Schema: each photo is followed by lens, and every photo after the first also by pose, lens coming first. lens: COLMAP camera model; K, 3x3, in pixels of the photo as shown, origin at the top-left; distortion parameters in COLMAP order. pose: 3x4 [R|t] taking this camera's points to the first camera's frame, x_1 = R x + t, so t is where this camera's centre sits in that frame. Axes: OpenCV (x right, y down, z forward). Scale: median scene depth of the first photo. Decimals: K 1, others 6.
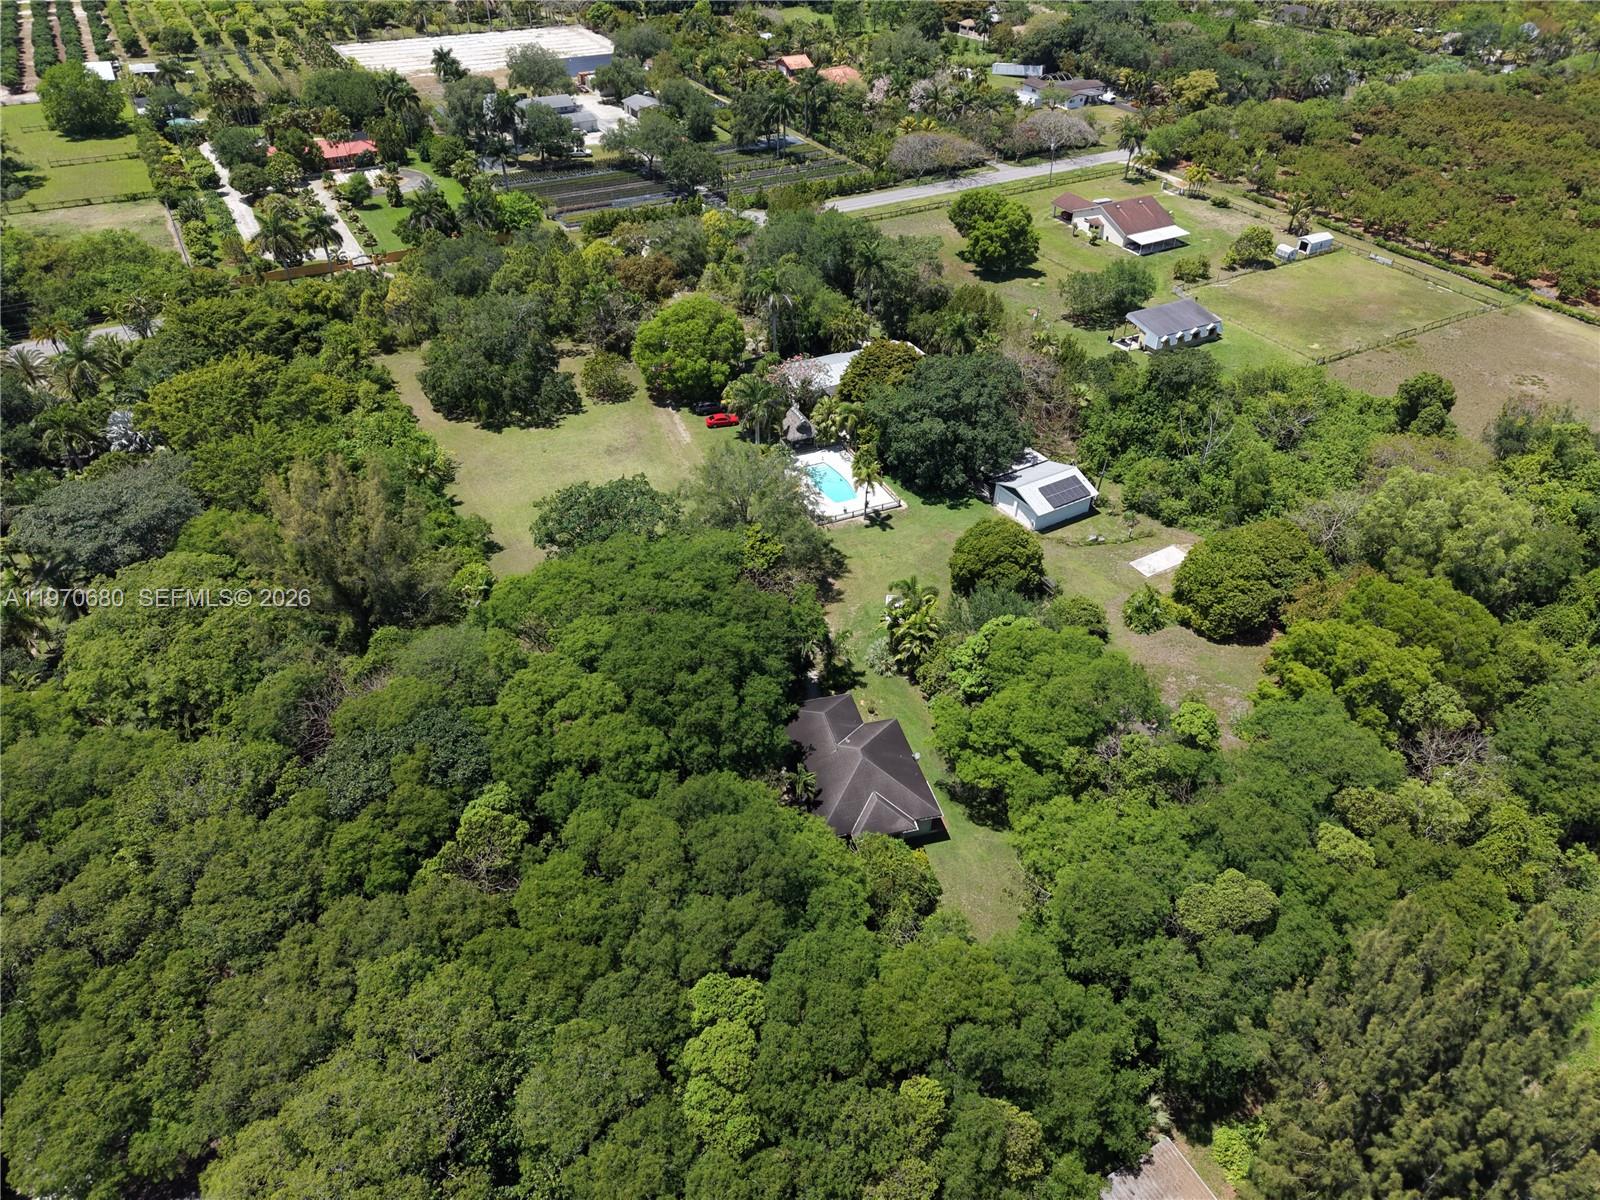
lens RADIAL K [[1095.3, 0, 800.6], [0, 1095.3, 605.8], [0, 0, 1]] dist [0.022519, -0.011850]
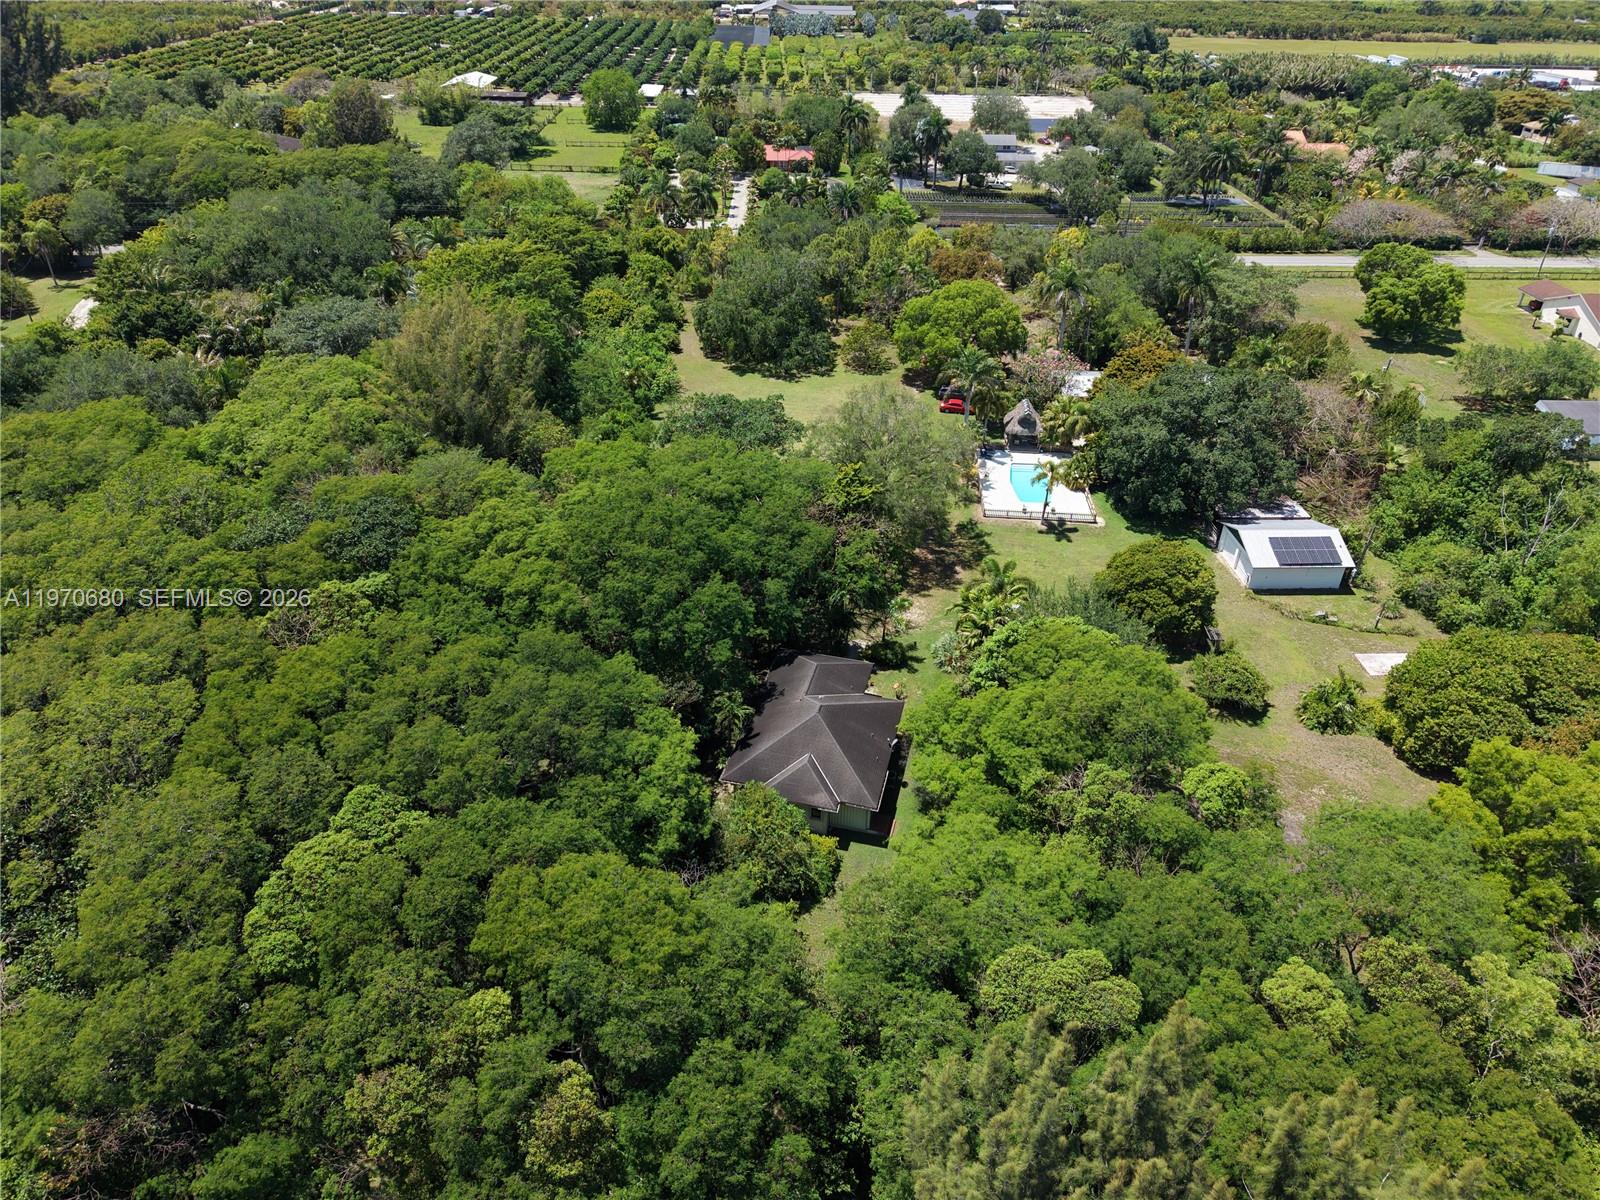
lens RADIAL K [[1095.3, 0, 797.8], [0, 1095.3, 595.9], [0, 0, 1]] dist [0.022519, -0.011850]
pose [[0.873956, 0.258542, -0.411529, 0.240648], [-0.302310, 0.952203, -0.043791, 0.063520], [0.380538, 0.162681, 0.910344, 0.156398]]
